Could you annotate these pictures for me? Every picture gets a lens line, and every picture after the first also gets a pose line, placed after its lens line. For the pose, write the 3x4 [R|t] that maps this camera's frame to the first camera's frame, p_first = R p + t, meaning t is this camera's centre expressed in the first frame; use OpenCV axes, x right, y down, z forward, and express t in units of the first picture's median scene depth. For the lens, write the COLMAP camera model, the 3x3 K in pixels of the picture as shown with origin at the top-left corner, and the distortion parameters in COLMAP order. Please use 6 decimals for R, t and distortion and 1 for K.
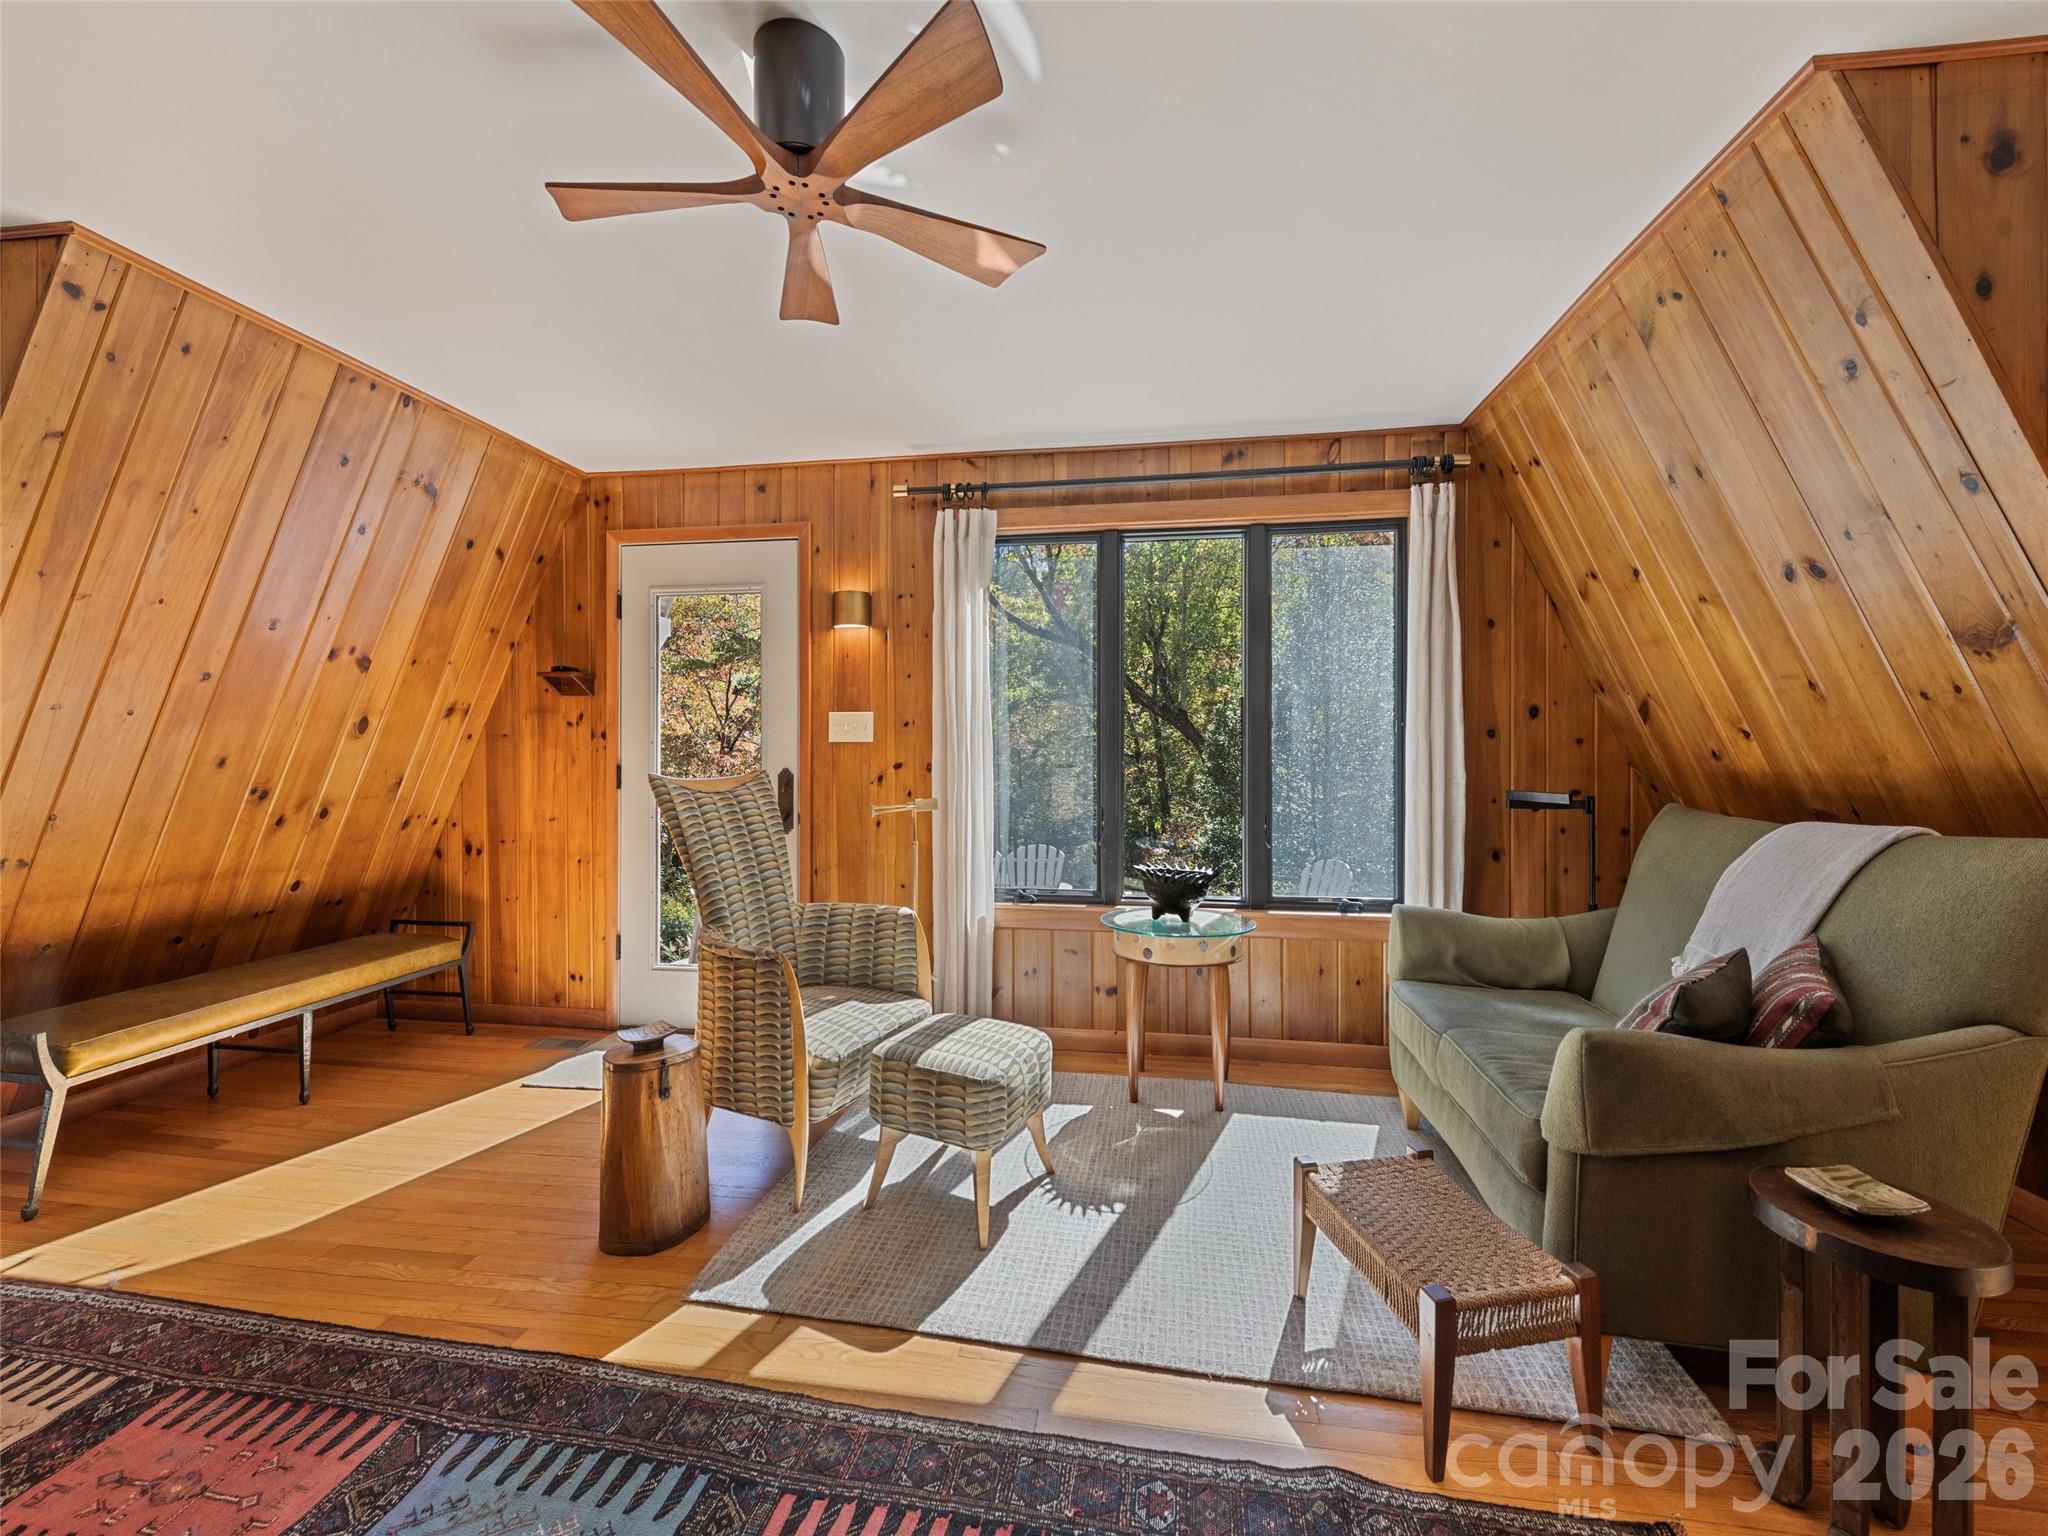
lens RADIAL K [[815.1, 0, 1022.7], [0, 815.1, 734.4], [0, 0, 1]] dist [0.010949, -0.004553]
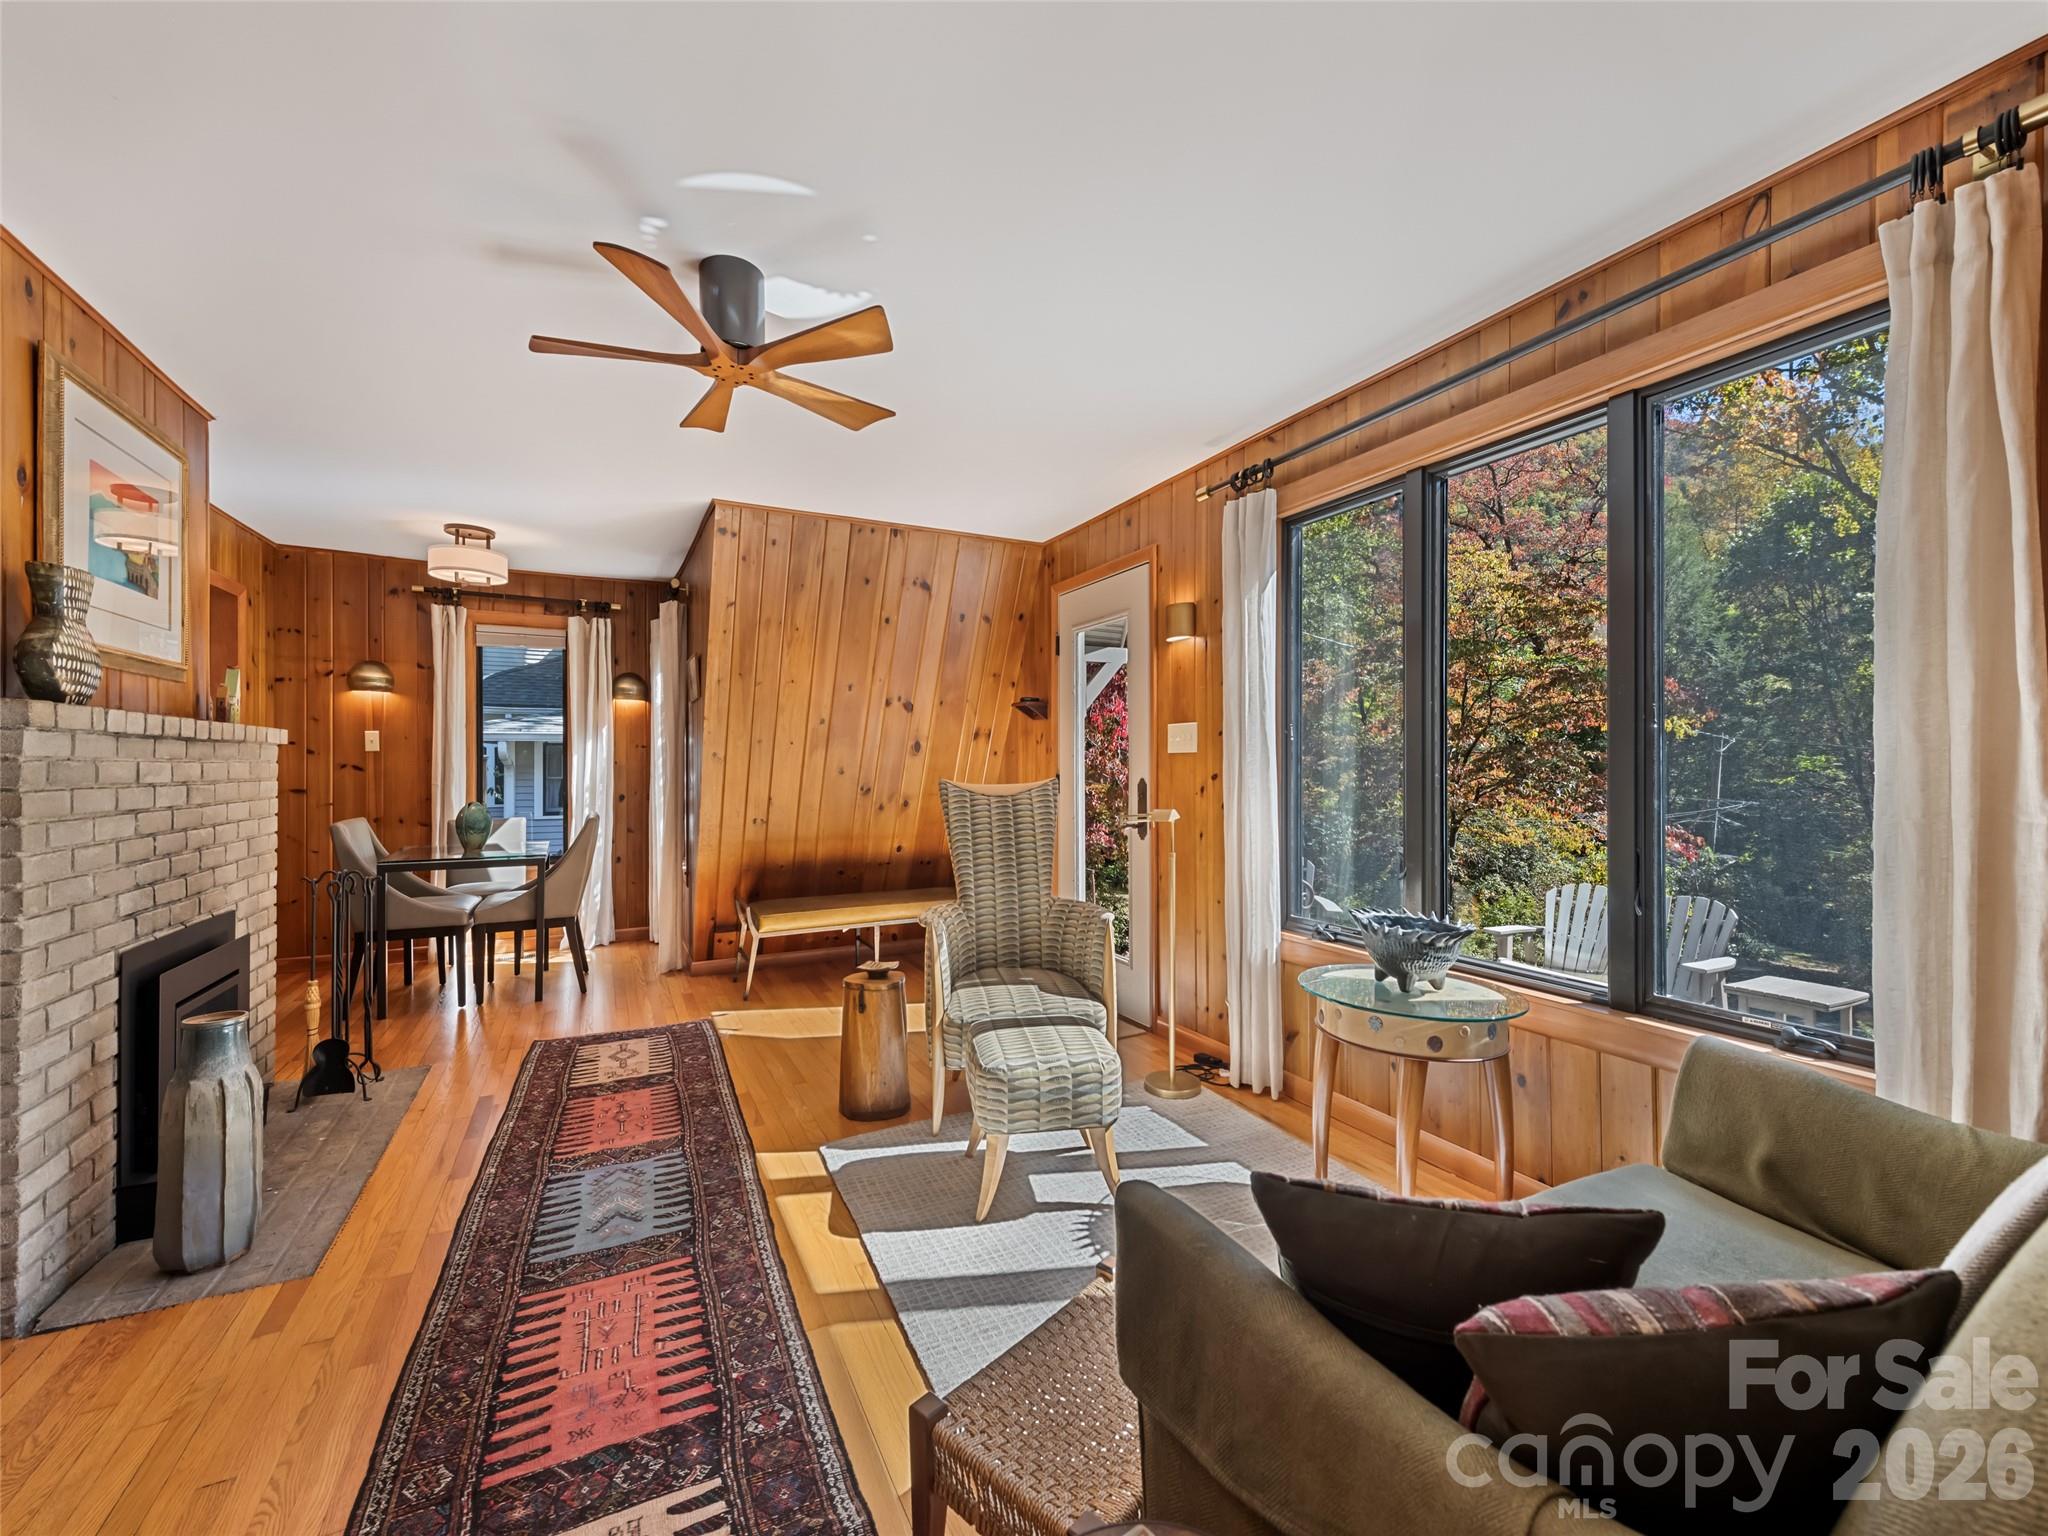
lens RADIAL K [[823.3, 0, 1019.2], [0, 823.3, 759.5], [0, 0, 1]] dist [0.010180, -0.000356]
pose [[0.583158, -0.009225, -0.812306, 0.607143], [0.020851, 0.999776, 0.003615, 0.011365], [0.812091, -0.019045, 0.583220, 0.290529]]
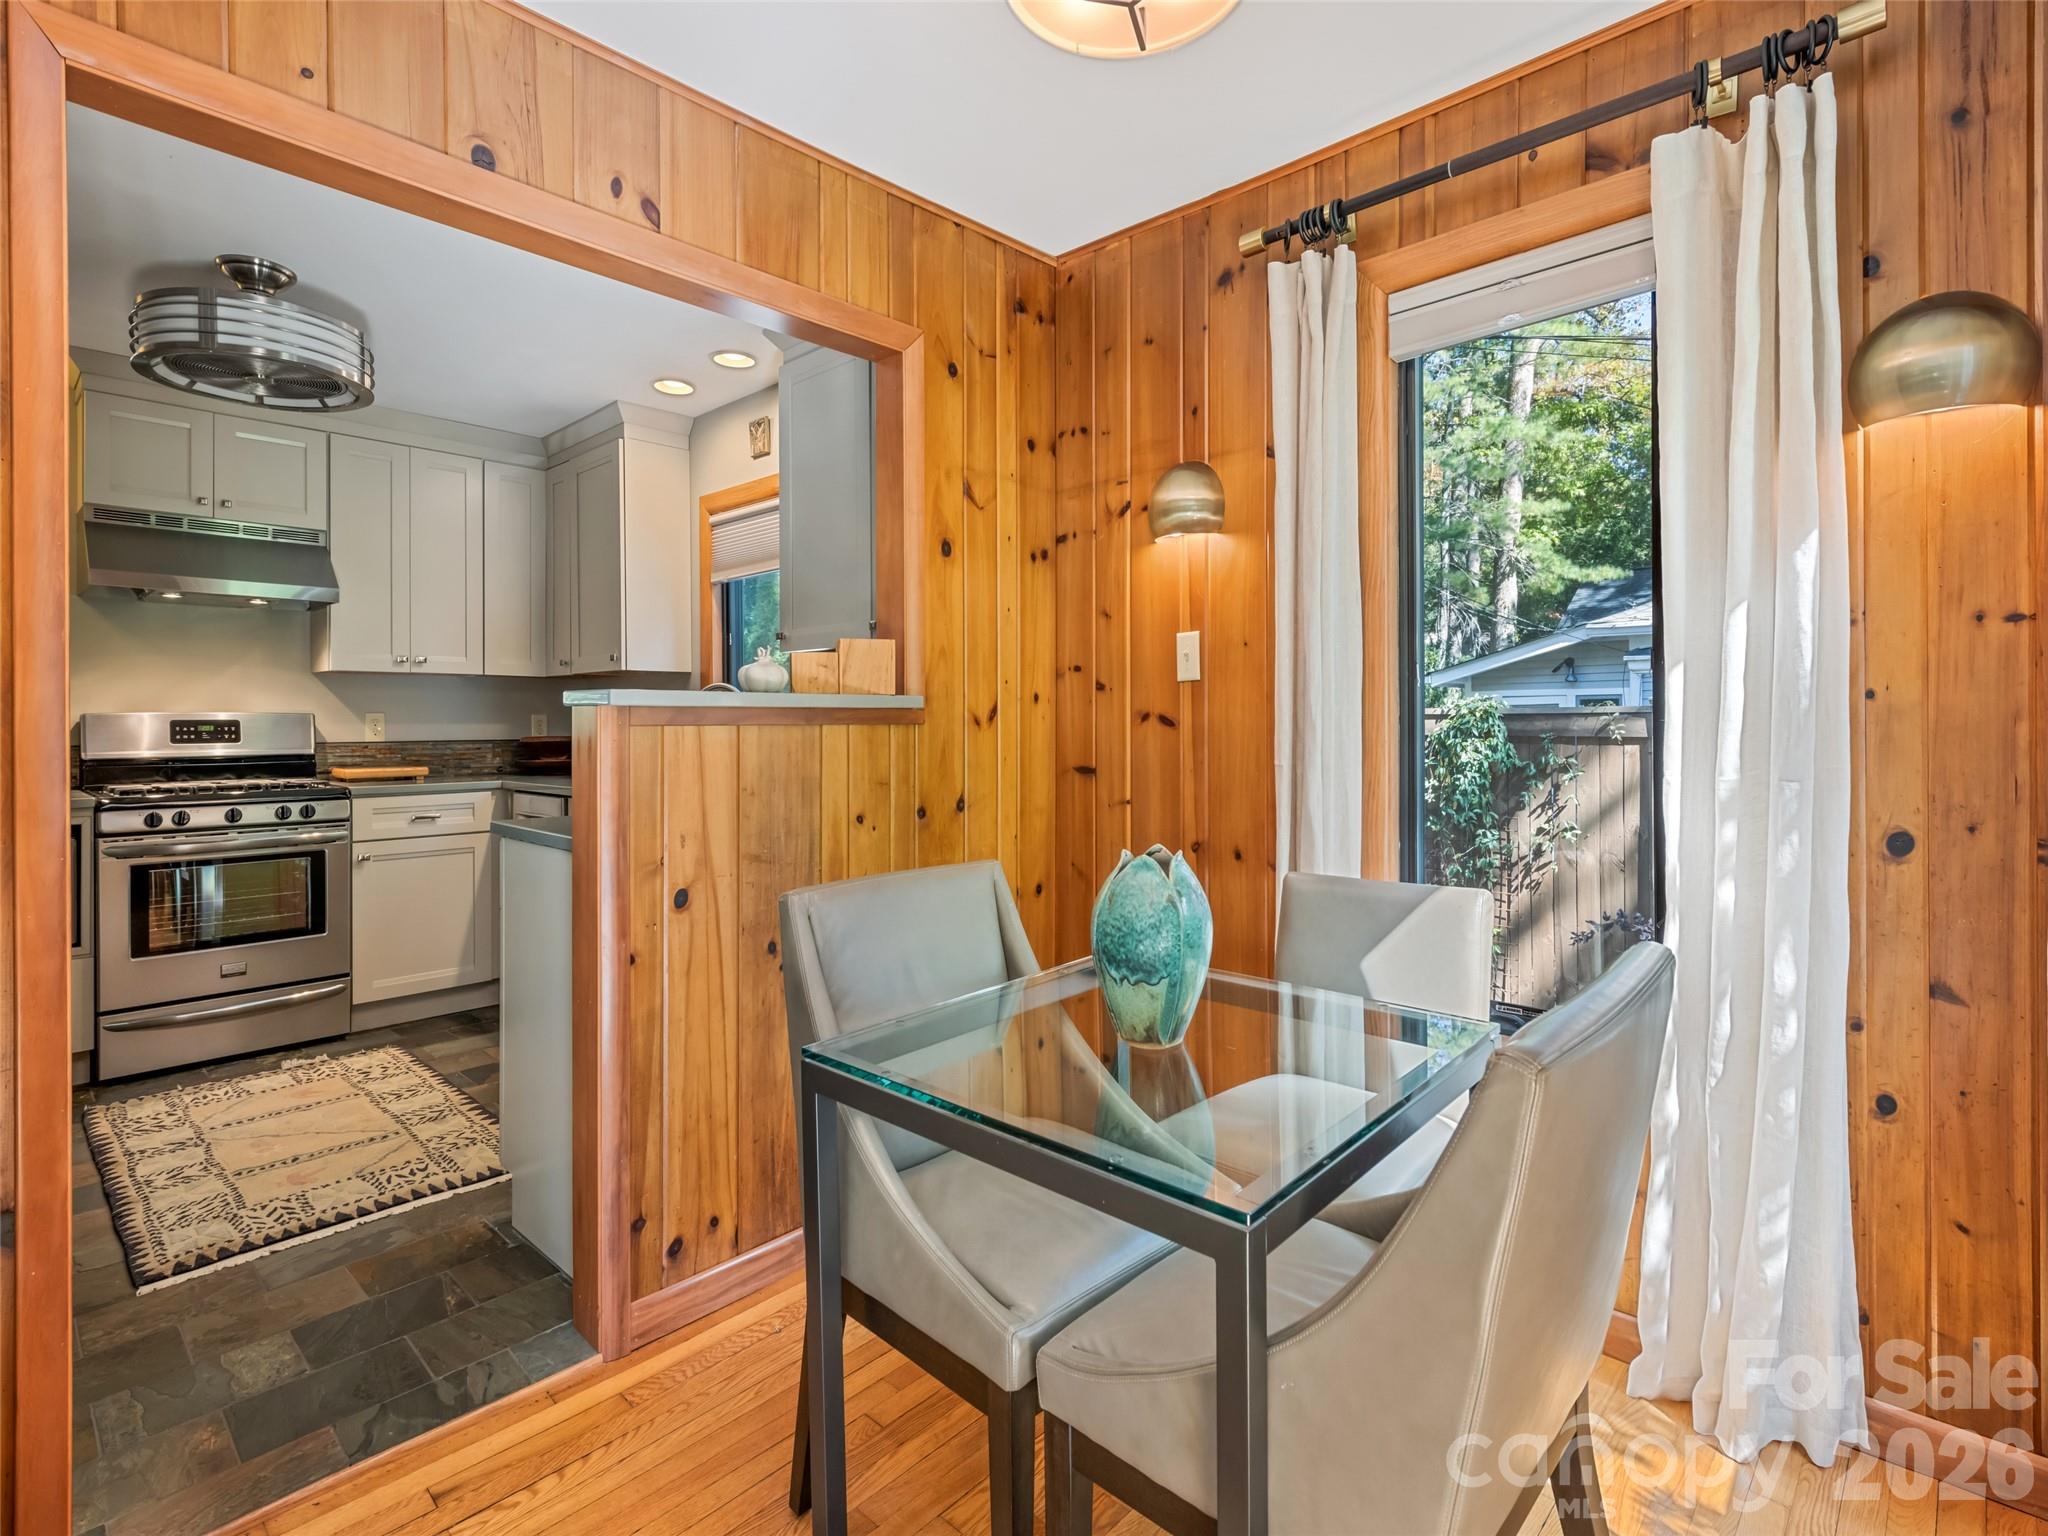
lens RADIAL K [[1010.0, 0, 1034.0], [0, 1010.0, 725.2], [0, 0, 1]] dist [0.017433, -0.006492]
pose [[-0.567529, 0.000991, -0.823353, -0.811824], [0.021687, 0.999670, -0.013746, 0.020680], [0.823068, -0.025657, -0.567364, 0.595548]]
